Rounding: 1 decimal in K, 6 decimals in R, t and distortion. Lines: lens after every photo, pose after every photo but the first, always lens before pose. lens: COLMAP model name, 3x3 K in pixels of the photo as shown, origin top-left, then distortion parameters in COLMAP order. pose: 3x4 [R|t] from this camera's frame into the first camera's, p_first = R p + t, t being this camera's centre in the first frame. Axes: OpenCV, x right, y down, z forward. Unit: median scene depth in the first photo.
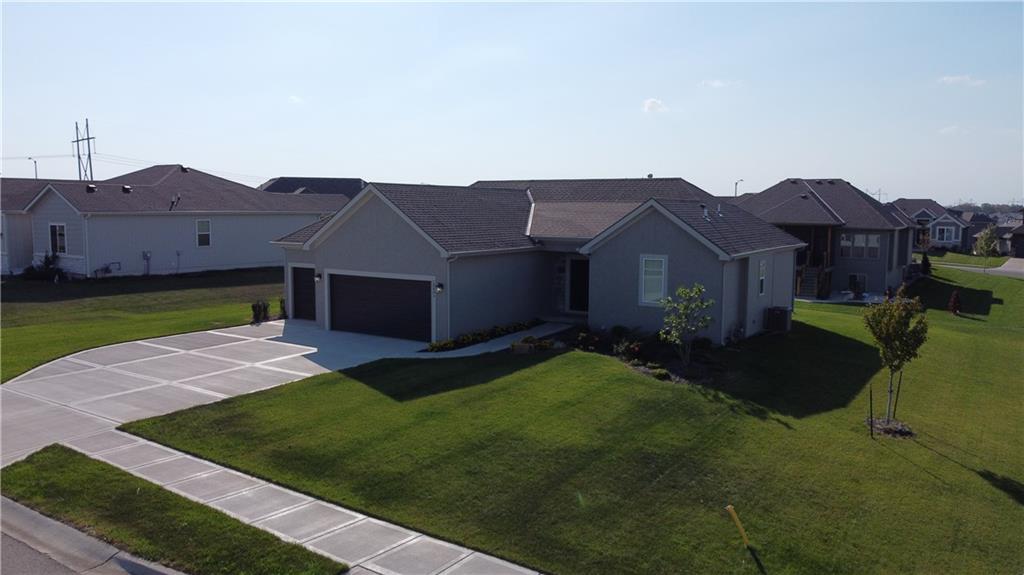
lens RADIAL K [[777.9, 0, 512.4], [0, 777.9, 290.5], [0, 0, 1]] dist [-0.008324, 0.005237]
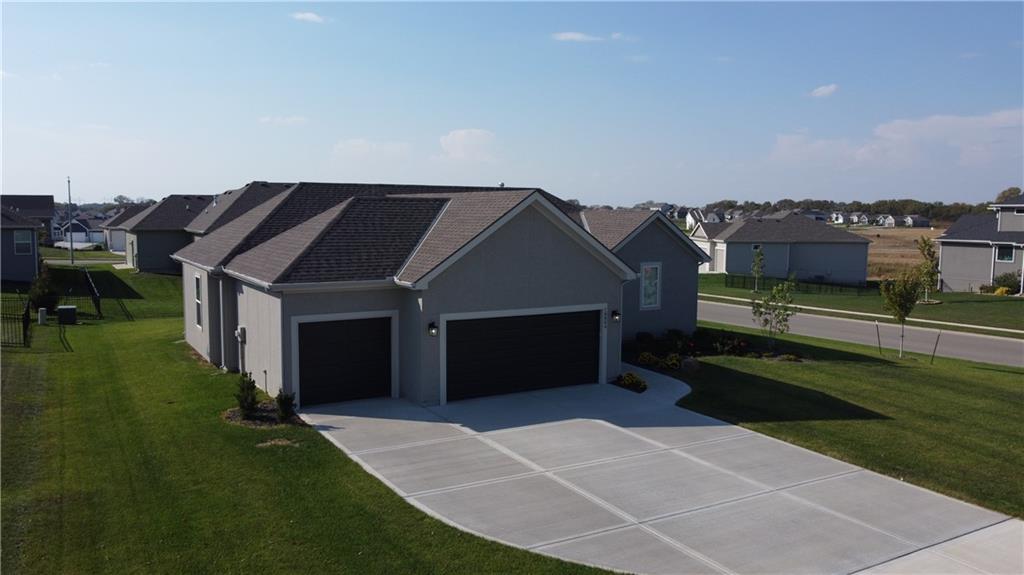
lens RADIAL K [[777.9, 0, 508.2], [0, 777.9, 287.9], [0, 0, 1]] dist [-0.008324, 0.005237]
pose [[0.442228, -0.091032, 0.892271, -0.931629], [0.091066, 0.994252, 0.056302, -0.095321], [-0.892268, 0.056357, 0.447976, 0.738199]]
